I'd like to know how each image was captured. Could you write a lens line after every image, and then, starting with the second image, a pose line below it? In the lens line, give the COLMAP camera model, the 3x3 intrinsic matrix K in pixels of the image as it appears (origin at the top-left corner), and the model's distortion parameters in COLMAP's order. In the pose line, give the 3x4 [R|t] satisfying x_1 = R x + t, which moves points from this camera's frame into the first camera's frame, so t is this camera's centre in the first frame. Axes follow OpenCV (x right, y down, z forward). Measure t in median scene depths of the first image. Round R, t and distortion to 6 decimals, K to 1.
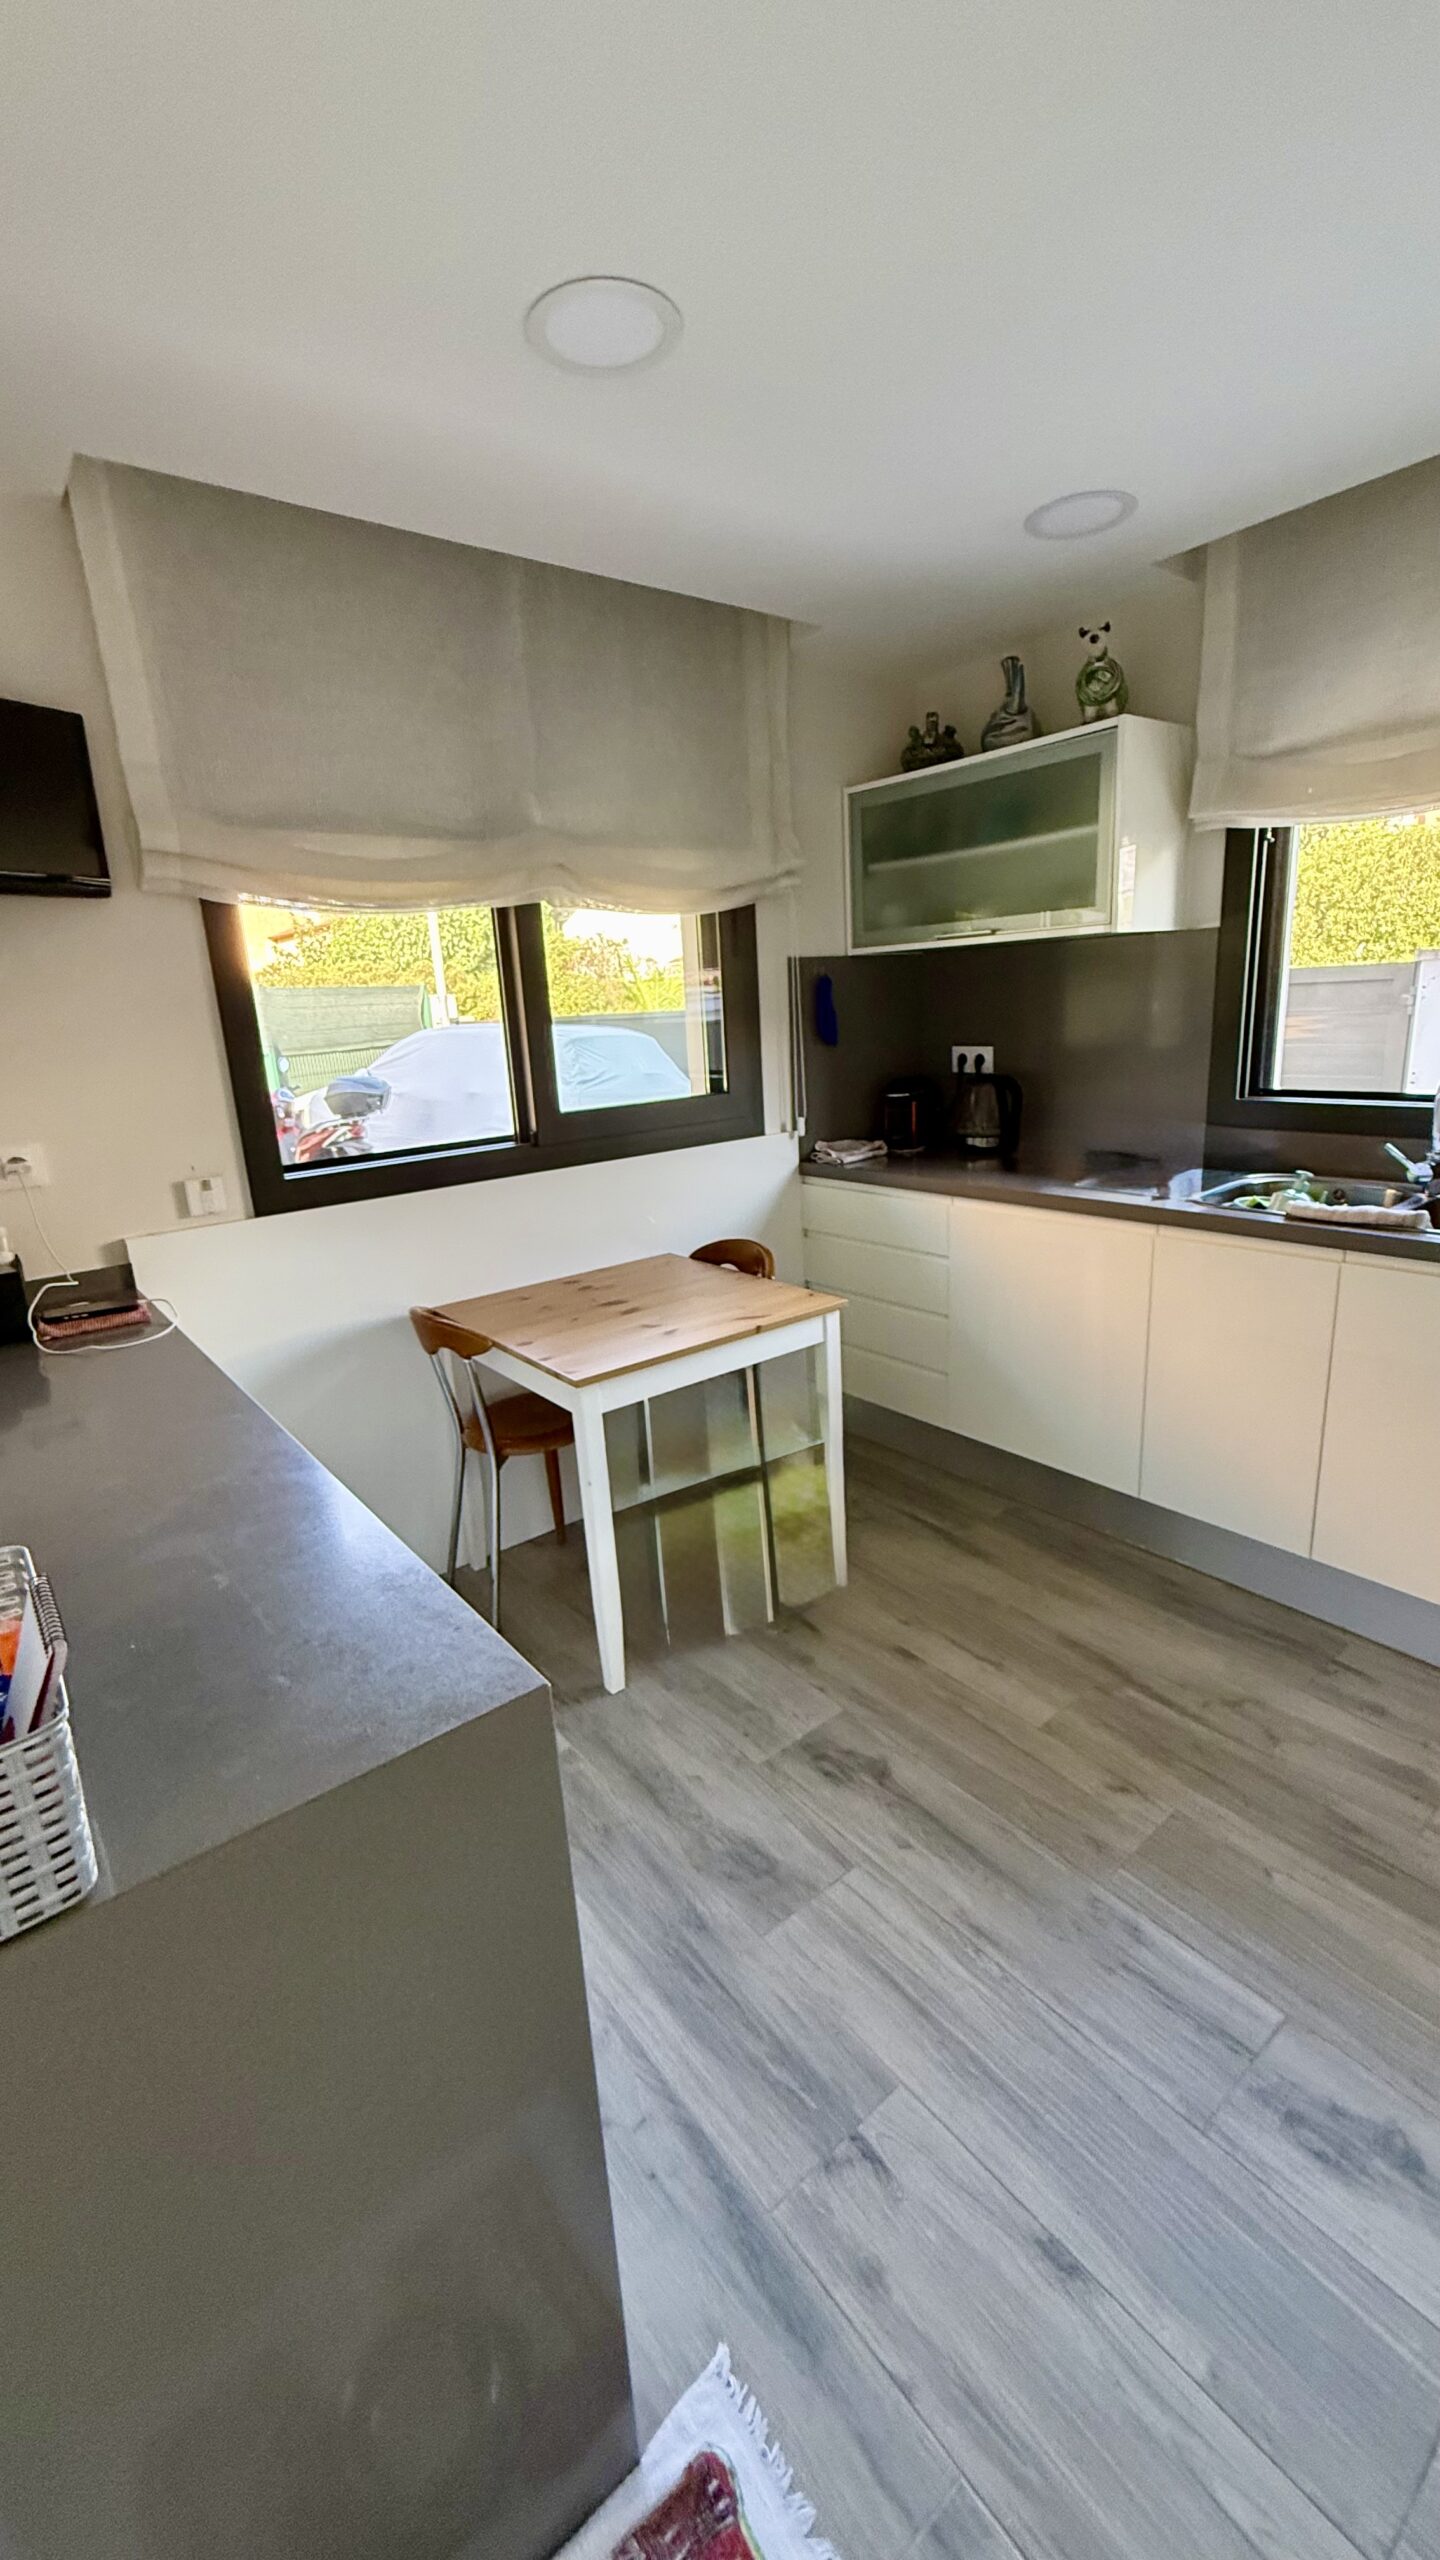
lens RADIAL K [[1026.8, 0, 714.8], [0, 1026.8, 1279.4], [0, 0, 1]] dist [-0.001087, 0.001310]
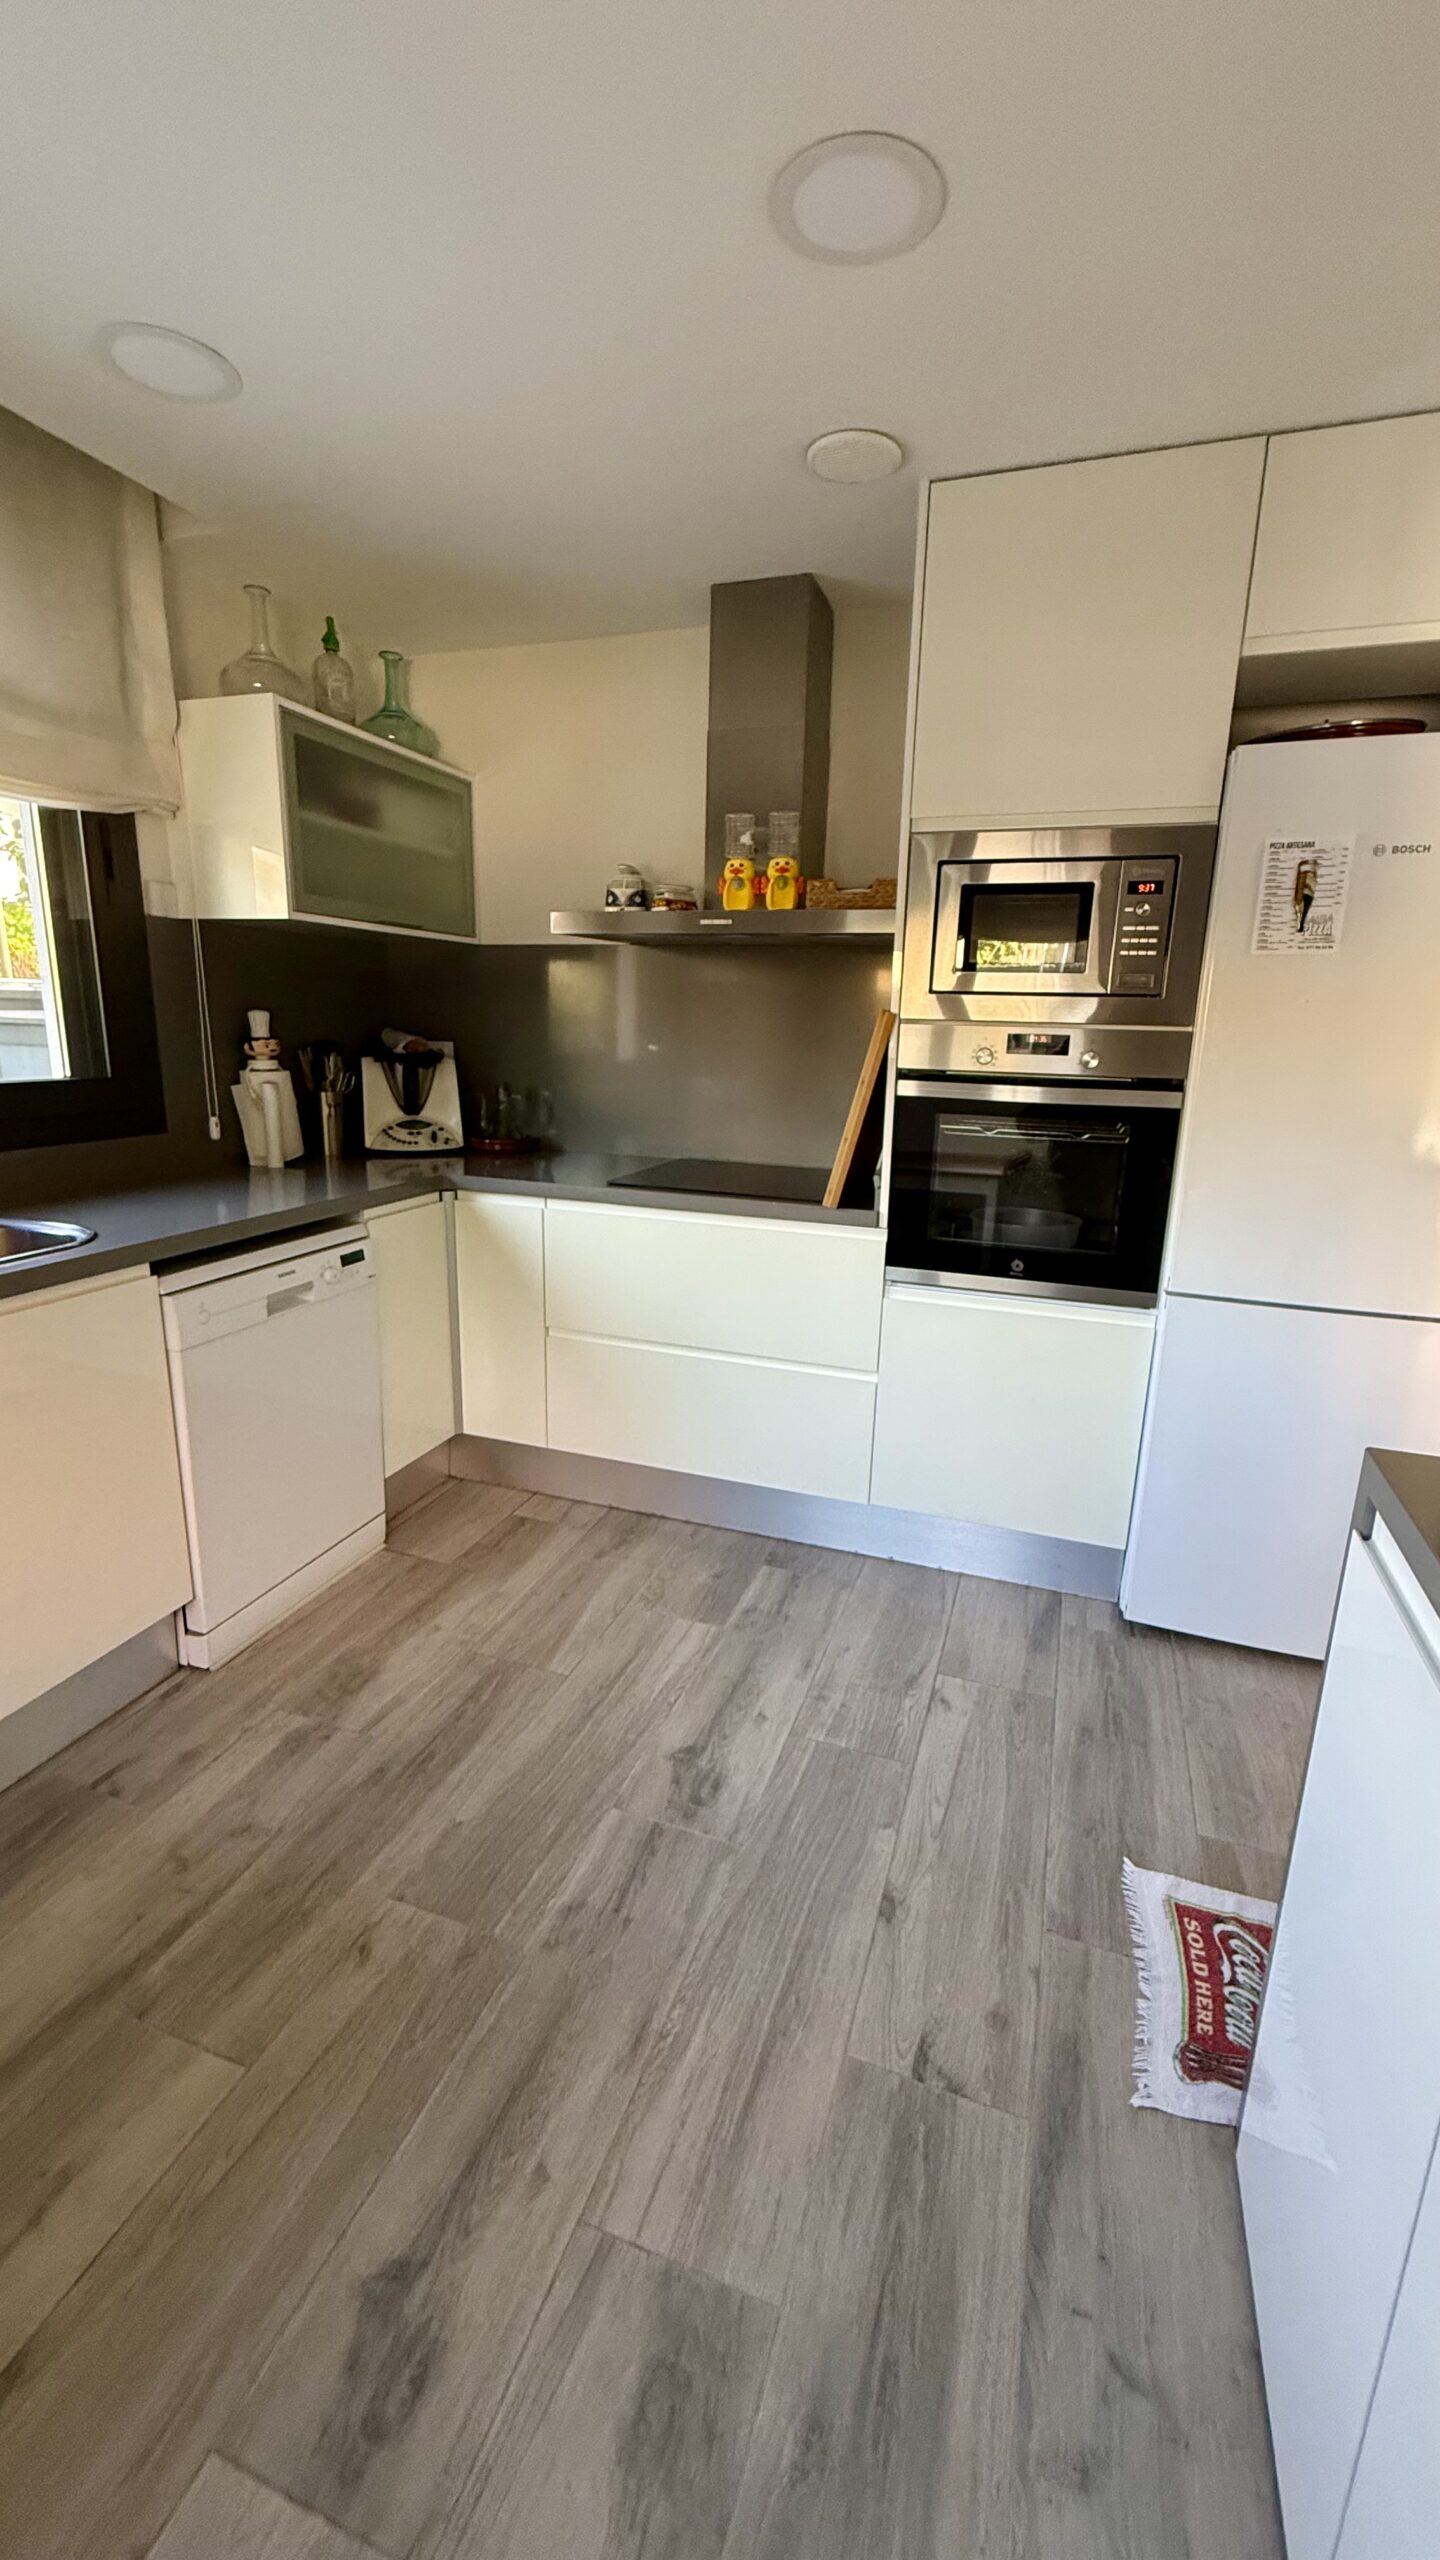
lens RADIAL K [[1026.8, 0, 728.5], [0, 1026.8, 1266.5], [0, 0, 1]] dist [-0.001087, 0.001310]
pose [[-0.541001, -0.157818, 0.826082, -0.391260], [0.225445, 0.919075, 0.323228, -0.220344], [-0.810242, 0.361103, -0.461641, 1.103293]]
